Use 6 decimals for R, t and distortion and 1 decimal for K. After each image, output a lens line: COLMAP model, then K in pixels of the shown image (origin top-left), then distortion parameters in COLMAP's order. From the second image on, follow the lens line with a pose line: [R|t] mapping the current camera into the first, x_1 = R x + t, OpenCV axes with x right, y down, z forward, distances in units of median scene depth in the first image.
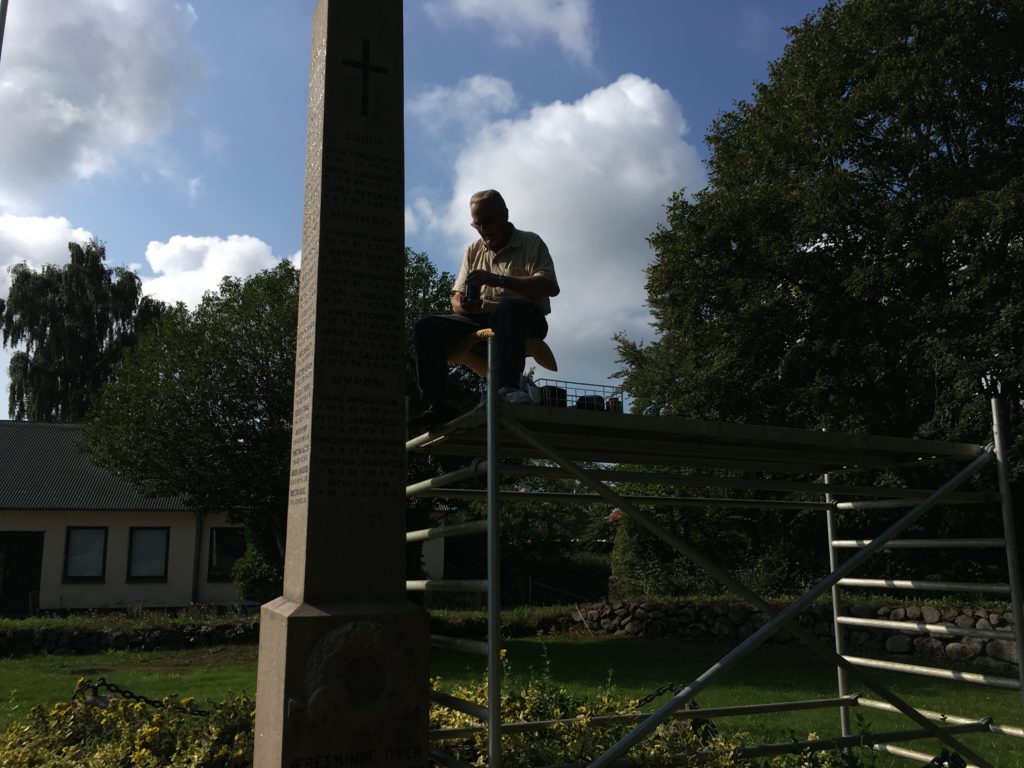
lens RADIAL K [[870.7, 0, 512.0], [0, 870.7, 384.0], [0, 0, 1]] dist [0.095652, -0.118876]
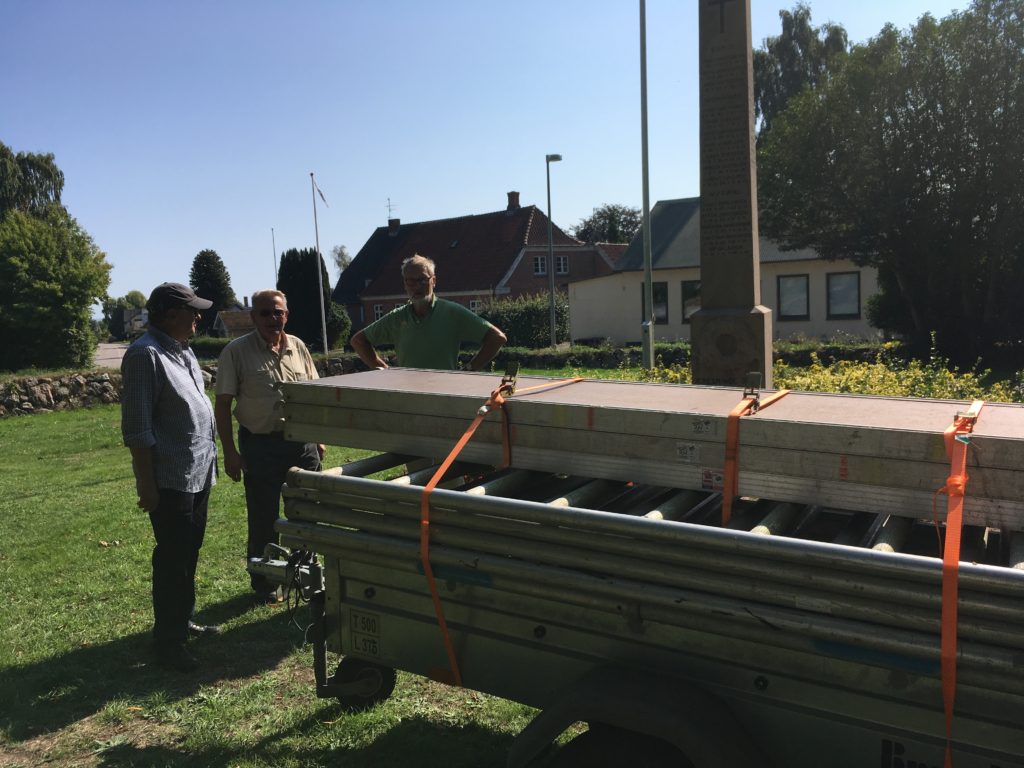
lens RADIAL K [[870.7, 0, 512.0], [0, 870.7, 384.0], [0, 0, 1]] dist [0.095652, -0.118876]
pose [[0.693035, 0.055263, -0.718783, 0.119299], [0.149587, 0.964333, 0.218370, -0.011704], [0.705213, -0.258859, 0.660050, -0.089051]]
